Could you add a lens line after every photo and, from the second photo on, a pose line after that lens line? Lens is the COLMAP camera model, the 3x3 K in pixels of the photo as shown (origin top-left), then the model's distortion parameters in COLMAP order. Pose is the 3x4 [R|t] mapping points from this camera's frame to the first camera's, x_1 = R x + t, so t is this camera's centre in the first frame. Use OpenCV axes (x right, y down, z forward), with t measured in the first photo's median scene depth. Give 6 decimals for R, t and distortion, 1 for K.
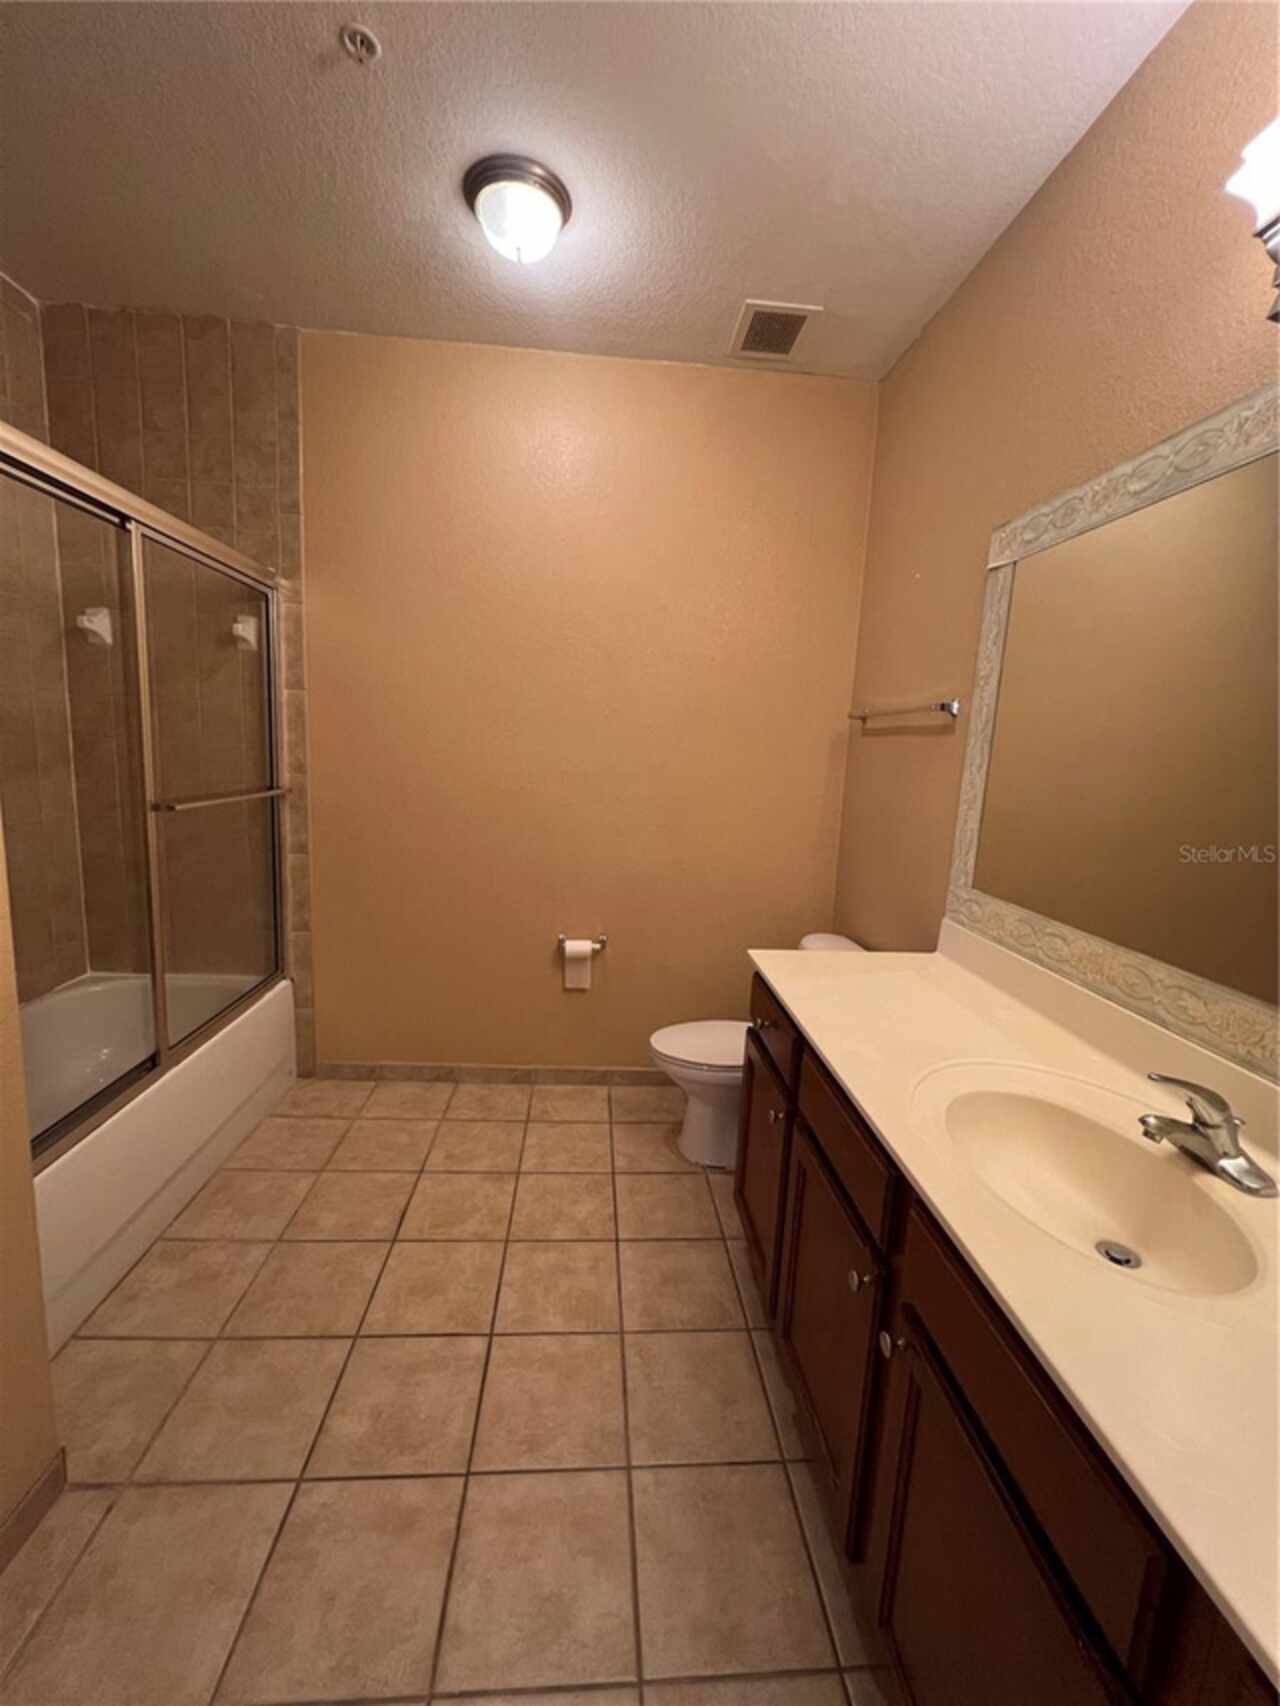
lens RADIAL K [[680.5, 0, 631.7], [0, 680.5, 854.5], [0, 0, 1]] dist [0.000445, 0.000490]
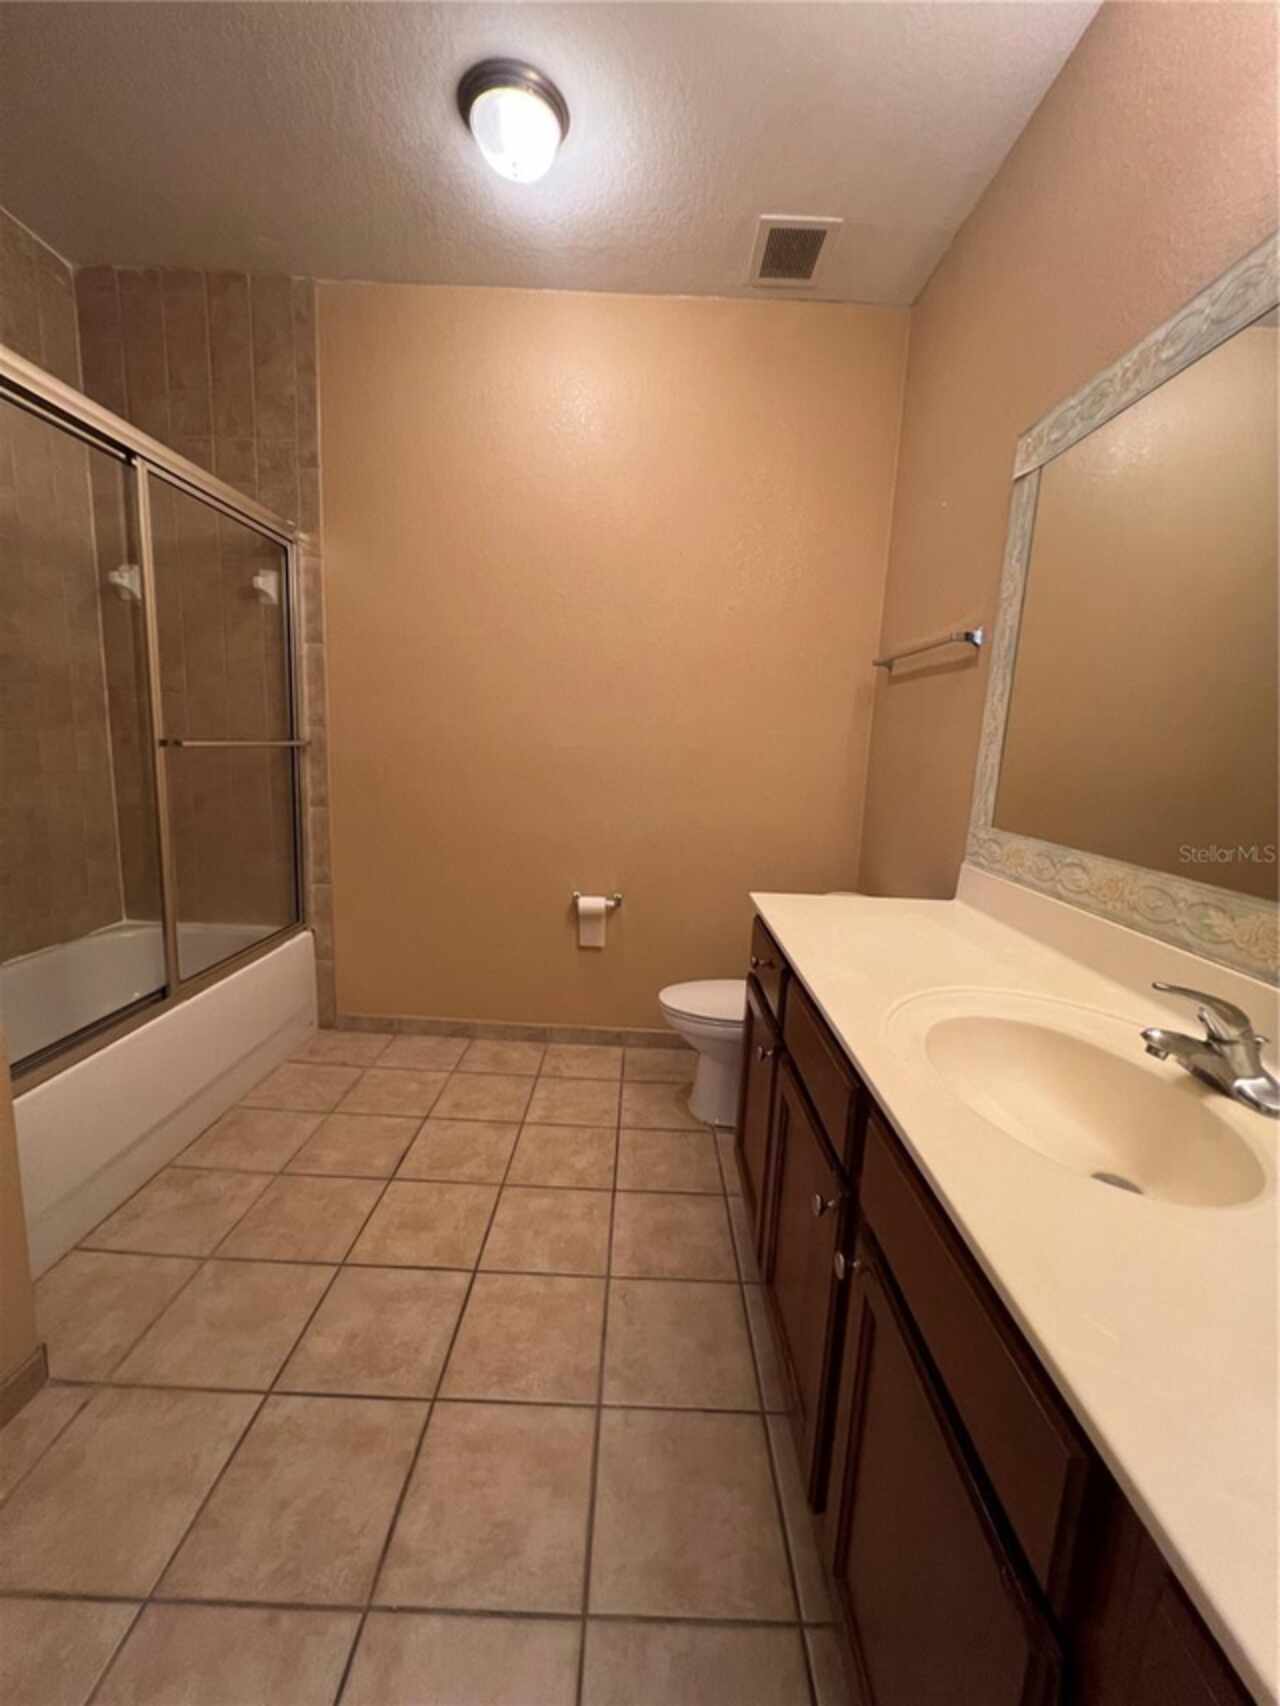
lens RADIAL K [[678.9, 0, 626.6], [0, 678.9, 847.8], [0, 0, 1]] dist [0.001718, 0.000358]
pose [[0.997036, 0.009786, -0.076314, 0.074897], [-0.009234, 0.999929, 0.007583, 0.076643], [0.076383, -0.006856, 0.997055, 0.036807]]
